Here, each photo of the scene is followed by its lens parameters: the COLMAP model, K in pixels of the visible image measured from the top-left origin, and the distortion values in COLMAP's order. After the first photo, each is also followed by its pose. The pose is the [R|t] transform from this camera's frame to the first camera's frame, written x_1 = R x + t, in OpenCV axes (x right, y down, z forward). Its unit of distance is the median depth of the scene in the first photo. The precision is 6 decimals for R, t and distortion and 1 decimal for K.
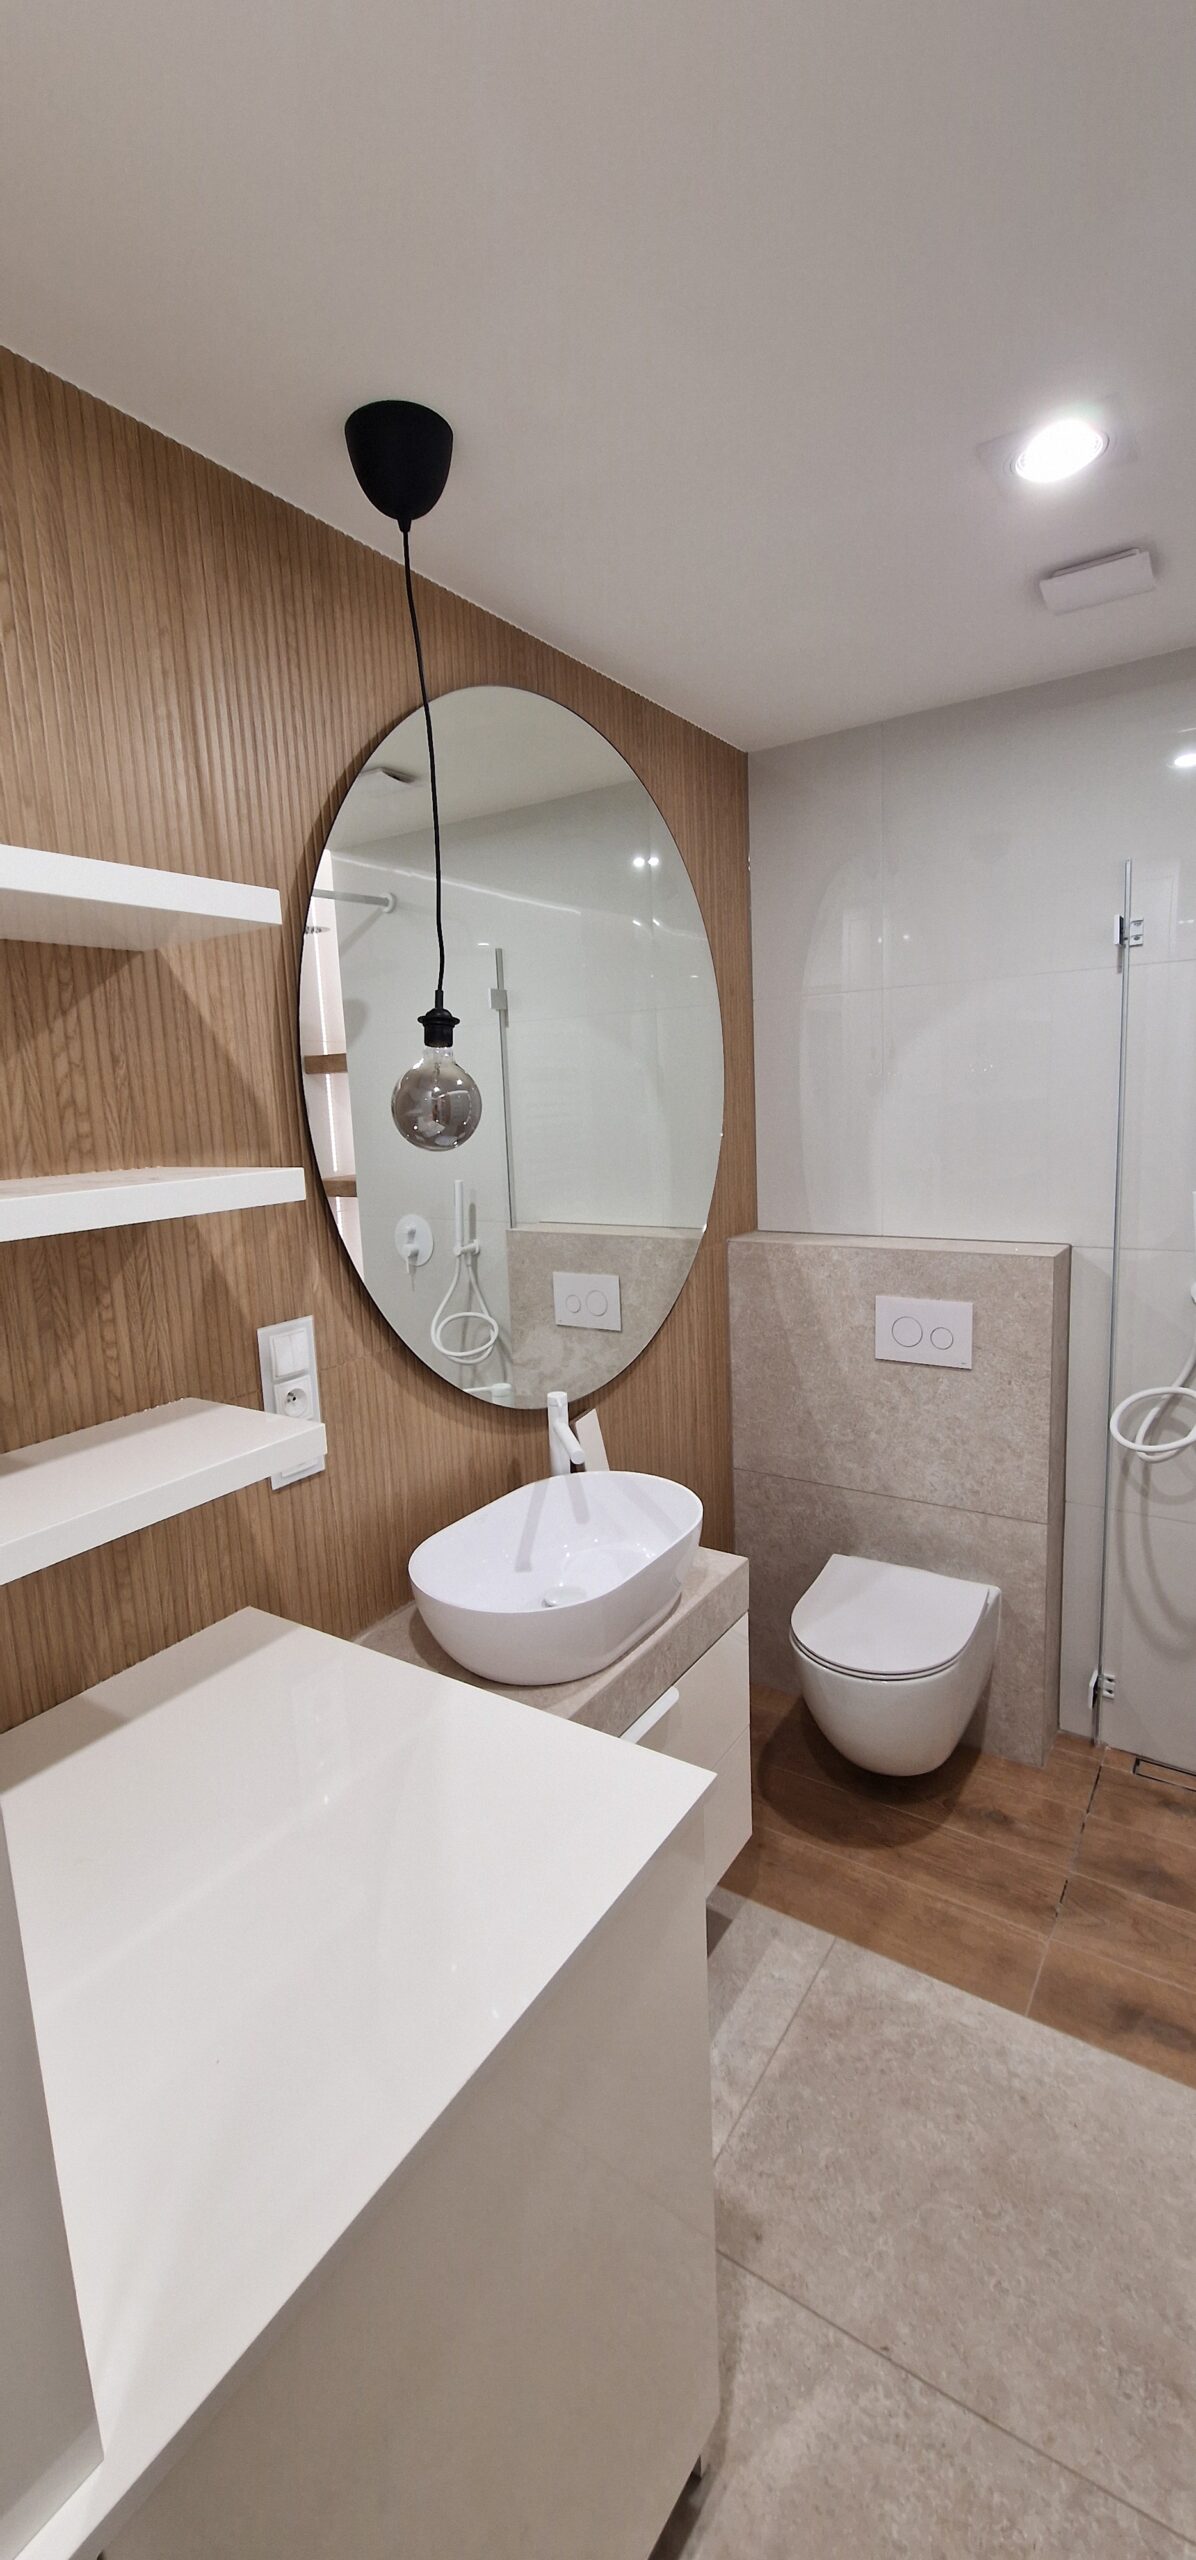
lens RADIAL K [[1049.6, 0, 592.2], [0, 1049.6, 1258.1], [0, 0, 1]] dist [0.006113, -0.006426]
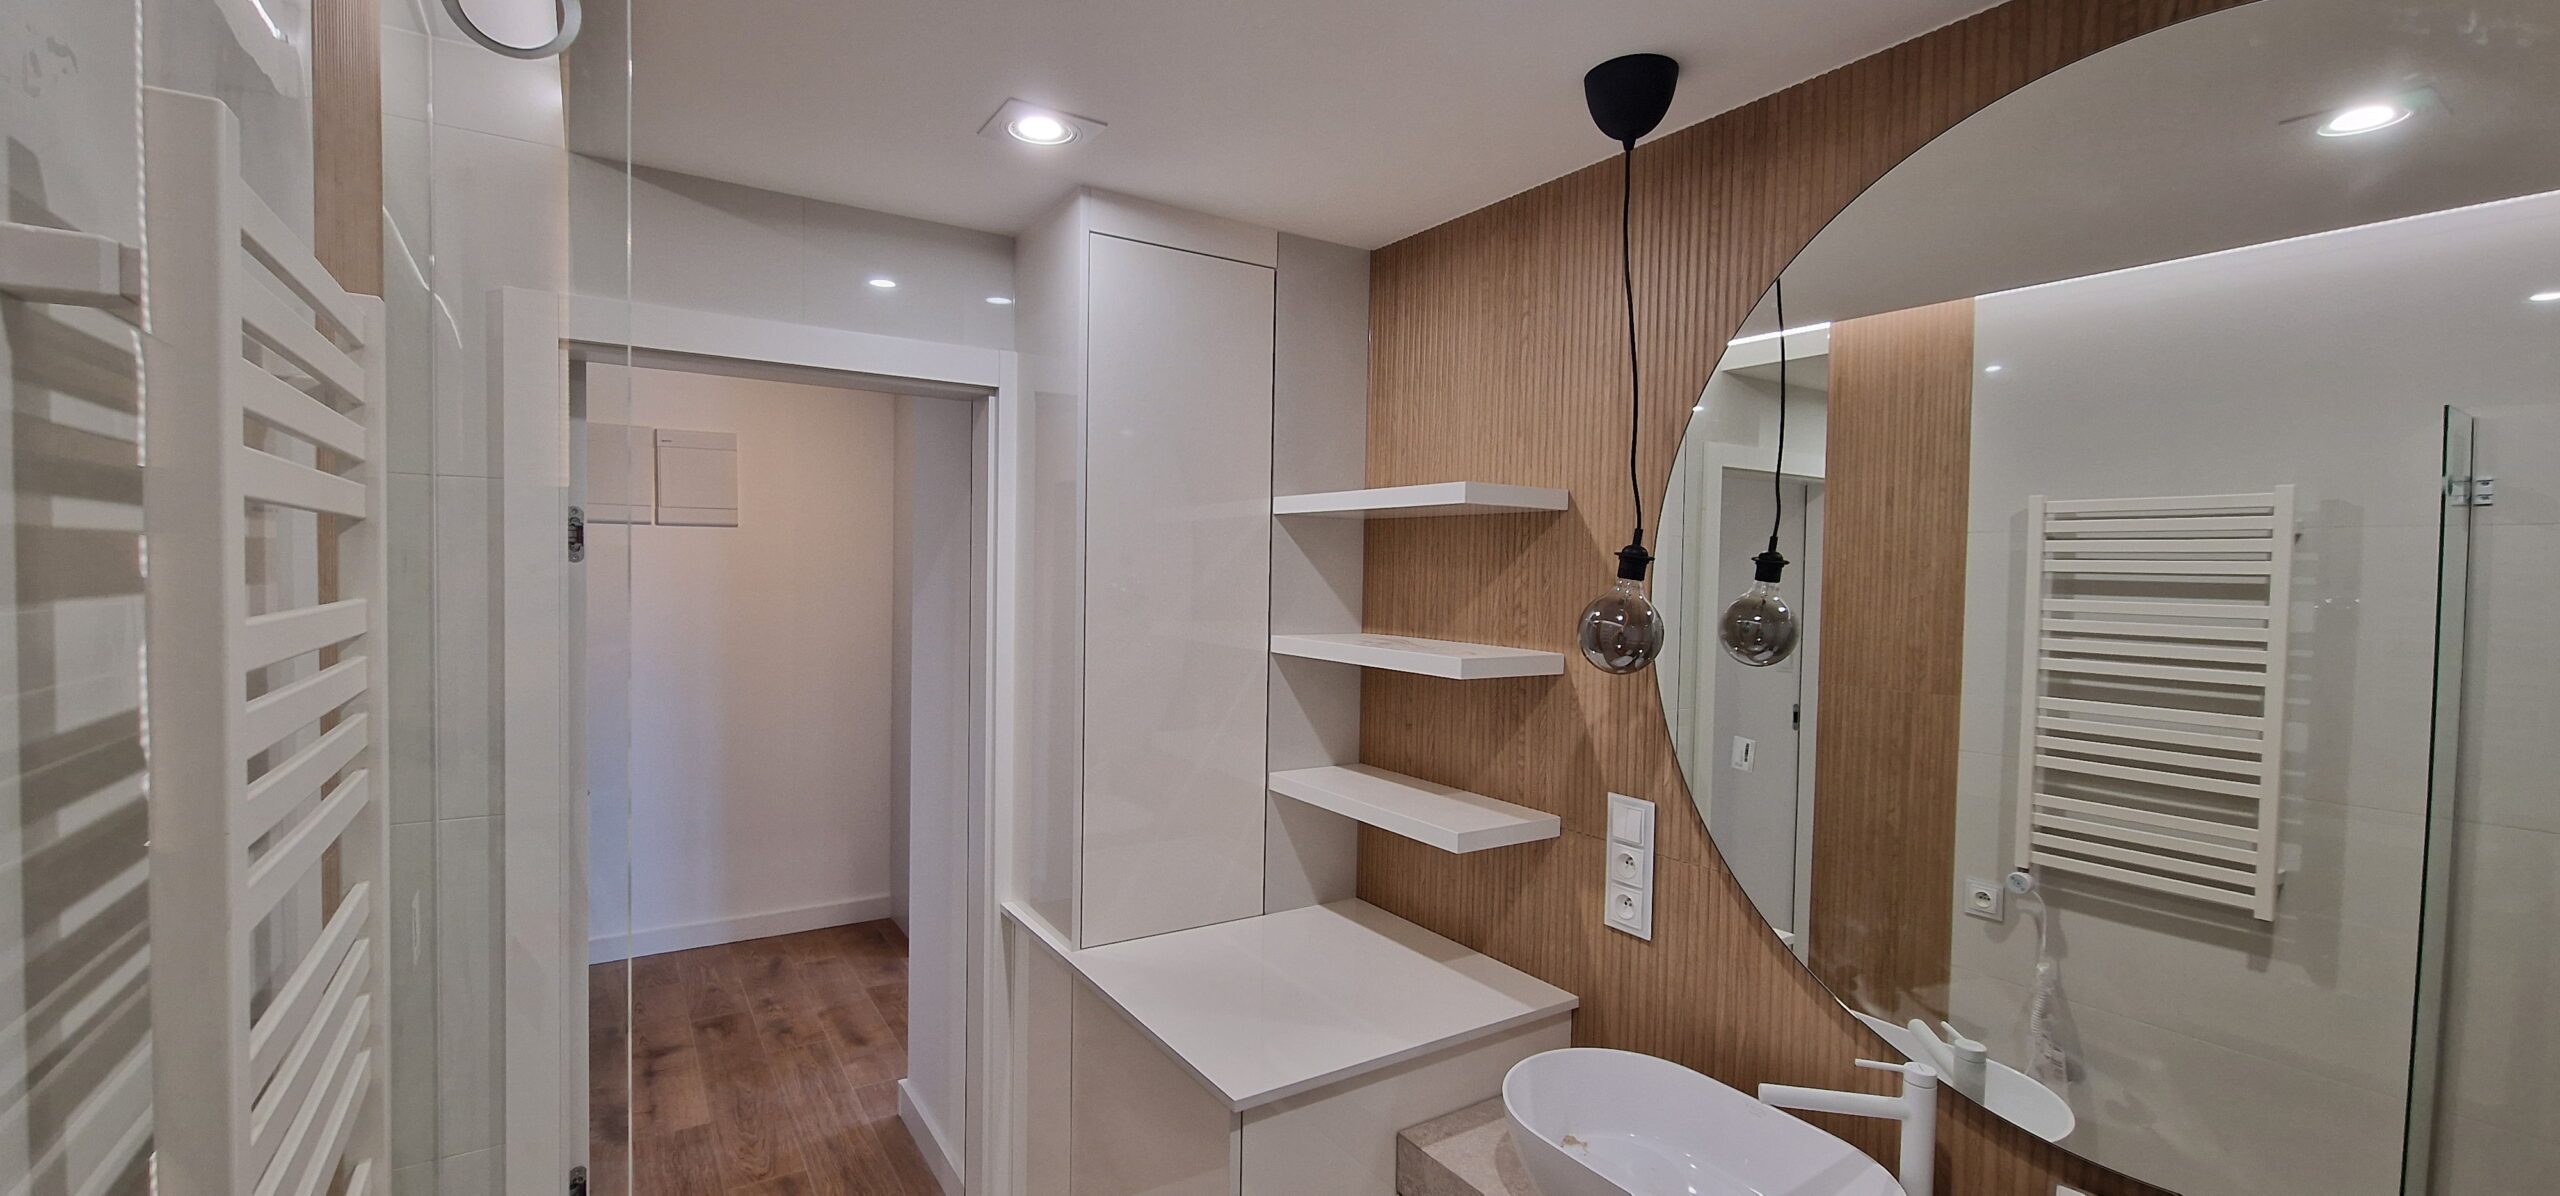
lens RADIAL K [[1049.6, 0, 1262.0], [0, 1049.6, 600.8], [0, 0, 1]] dist [0.006113, -0.006426]
pose [[-0.404061, 0.063507, -0.912525, 0.918355], [-0.144708, 0.980587, 0.132320, -0.245591], [0.903213, 0.185515, -0.387027, 0.988474]]
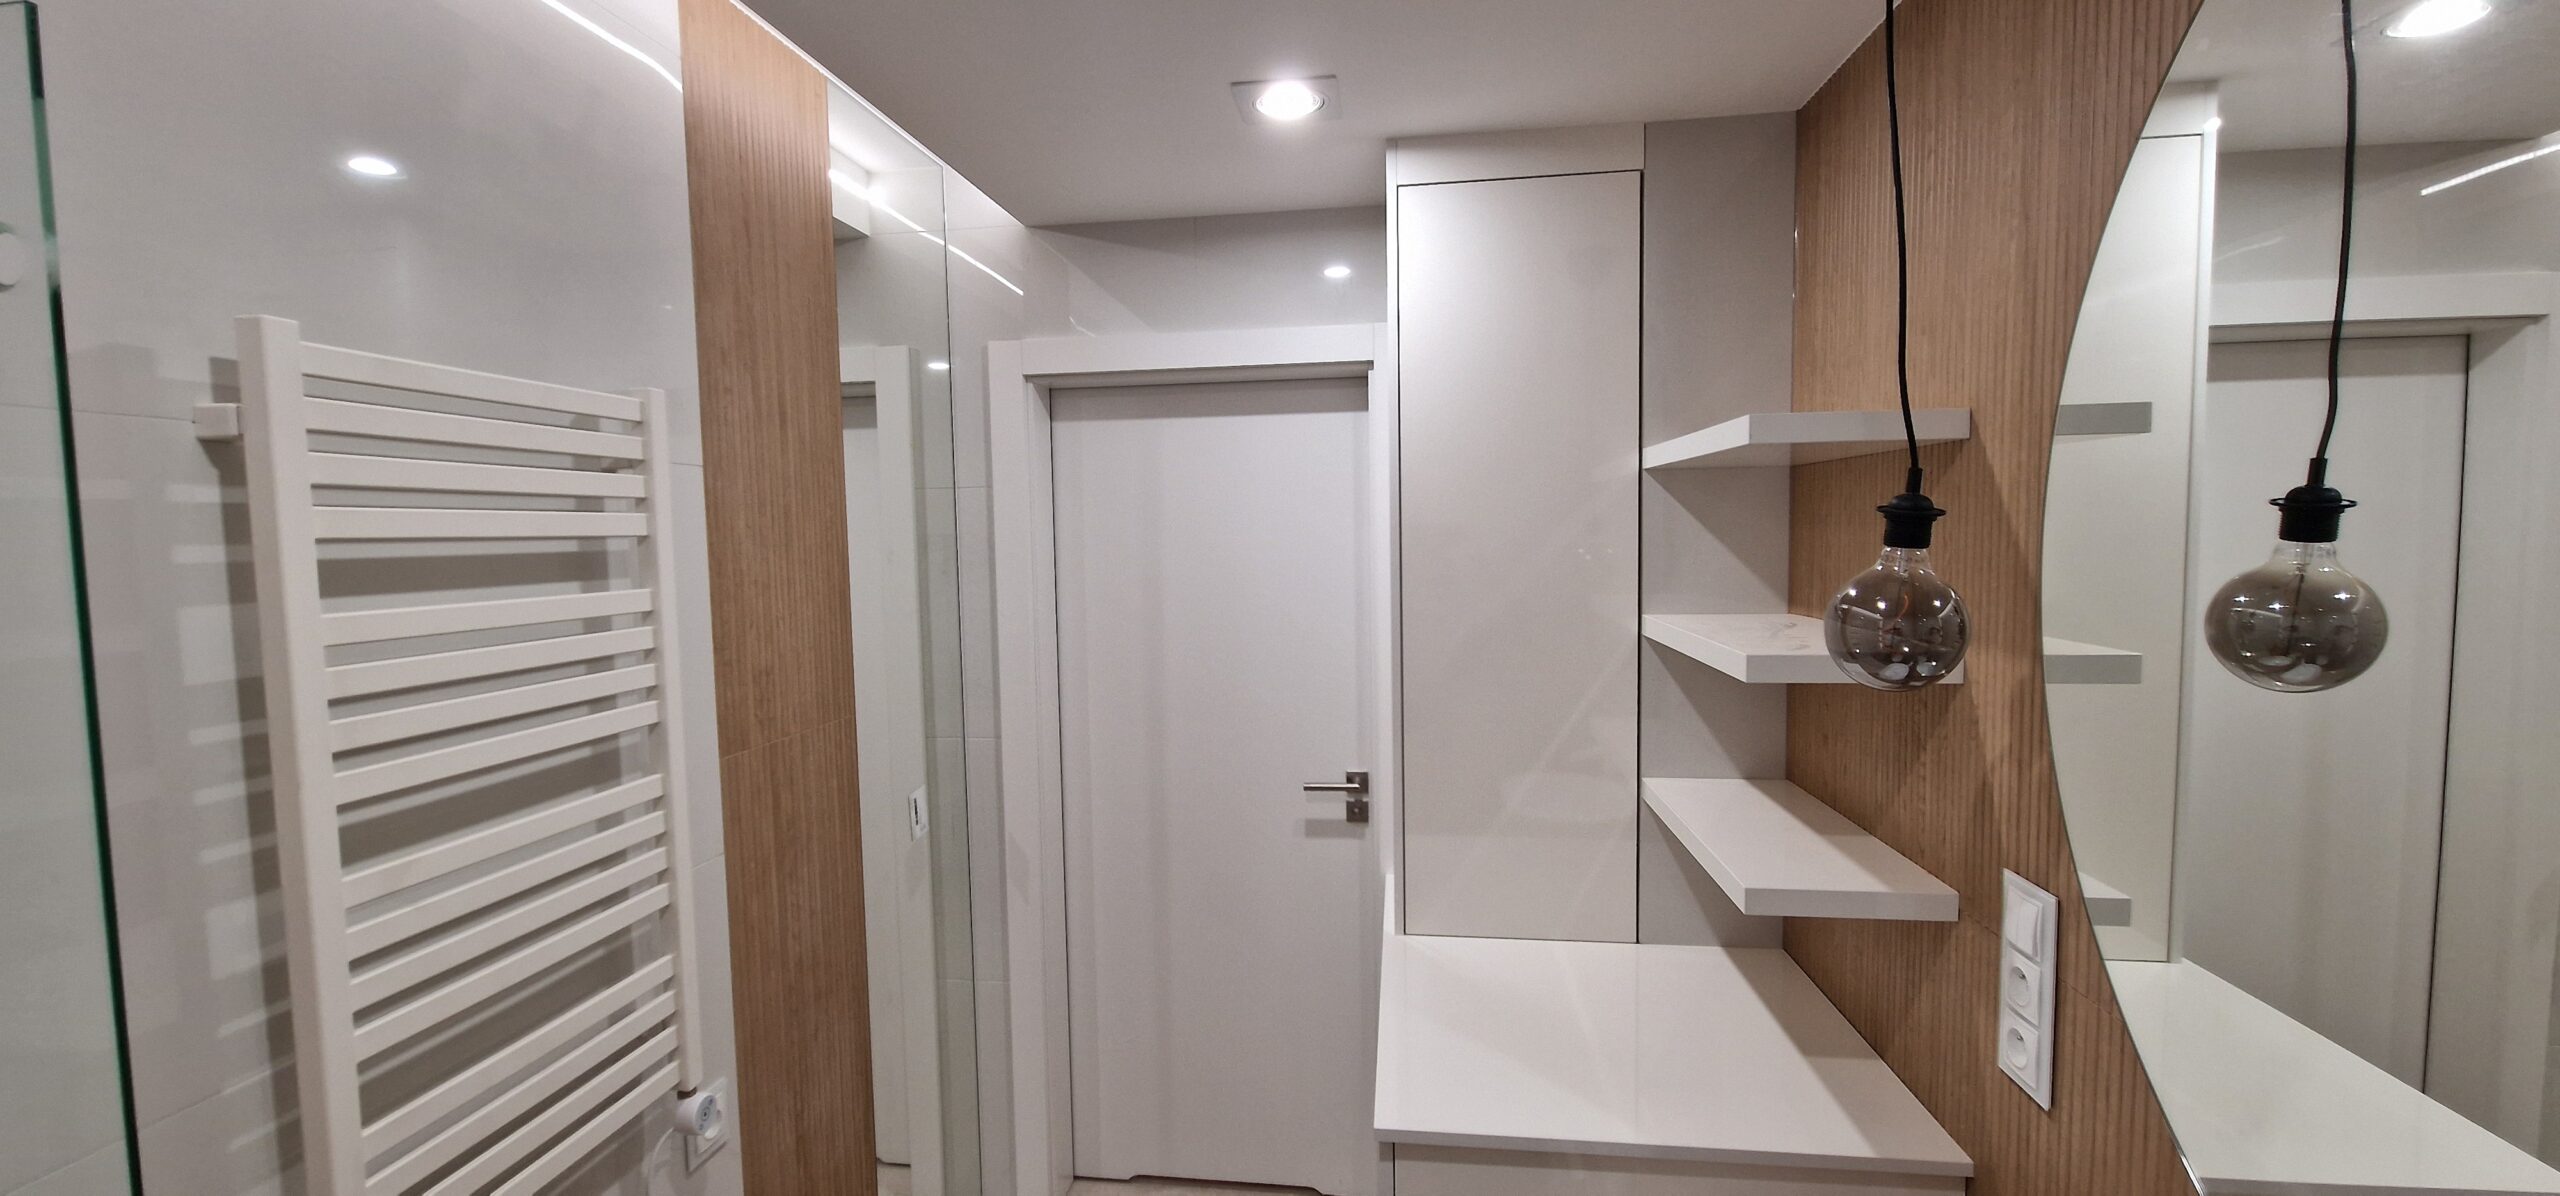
lens RADIAL K [[1049.6, 0, 1260.9], [0, 1049.6, 600.2], [0, 0, 1]] dist [0.006113, -0.006426]
pose [[-0.898461, 0.089040, -0.429930, 0.504273], [-0.011532, 0.974097, 0.225838, -0.293824], [0.438902, 0.207865, -0.874161, 1.313748]]
